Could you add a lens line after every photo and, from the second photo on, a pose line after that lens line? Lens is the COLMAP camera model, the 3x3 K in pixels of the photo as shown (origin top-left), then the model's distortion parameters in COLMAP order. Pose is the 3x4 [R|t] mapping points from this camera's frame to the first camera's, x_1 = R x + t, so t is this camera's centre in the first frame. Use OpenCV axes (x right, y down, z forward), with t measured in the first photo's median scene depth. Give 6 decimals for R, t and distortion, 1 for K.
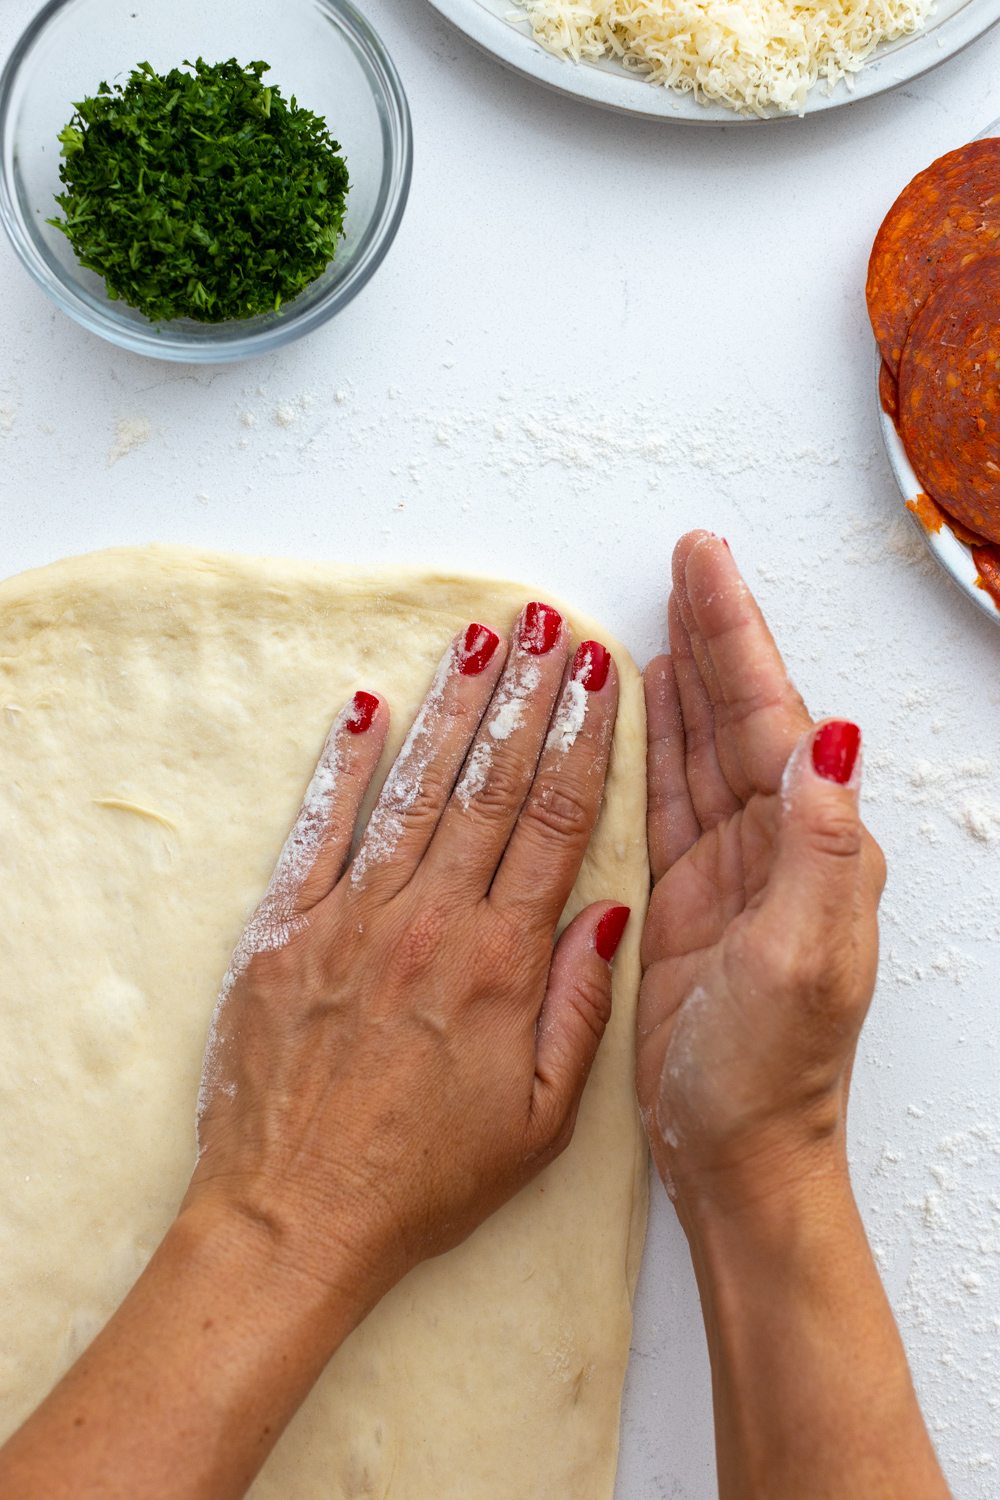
lens RADIAL K [[2124.9, 0, 506.4], [0, 2124.9, 734.1], [0, 0, 1]] dist [-0.016143, 0.053131]
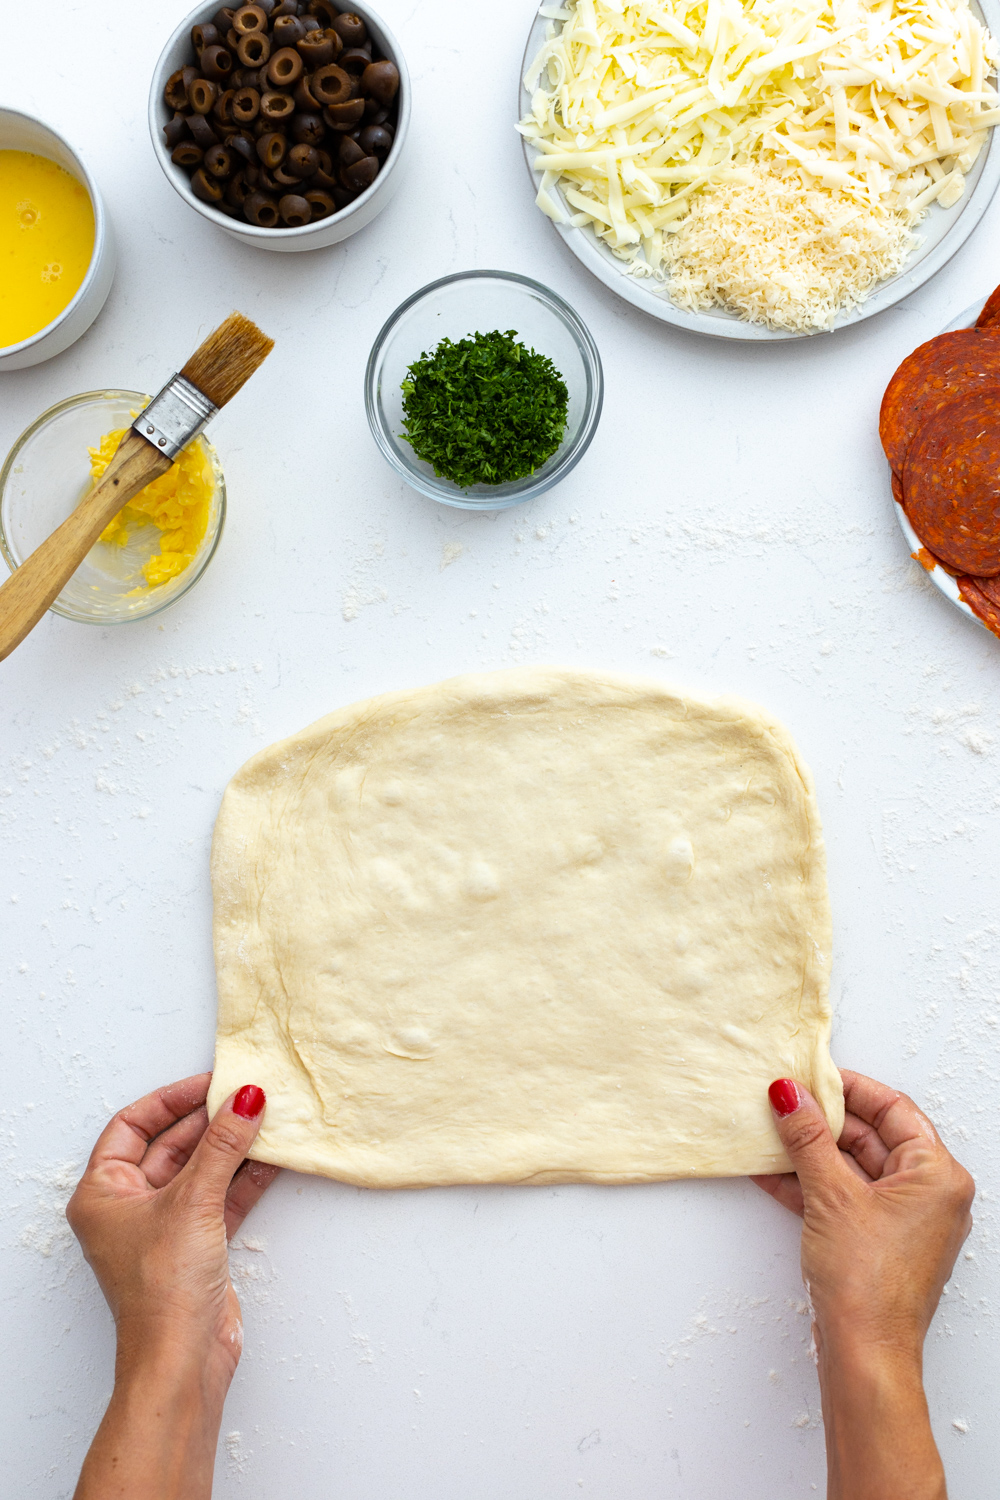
lens RADIAL K [[2124.9, 0, 506.4], [0, 2124.9, 734.1], [0, 0, 1]] dist [-0.016143, 0.053131]
pose [[0.990050, -0.074538, -0.119351, 0.060115], [0.071334, 0.996974, -0.030901, 0.061259], [0.121294, 0.022080, 0.992371, -0.696728]]
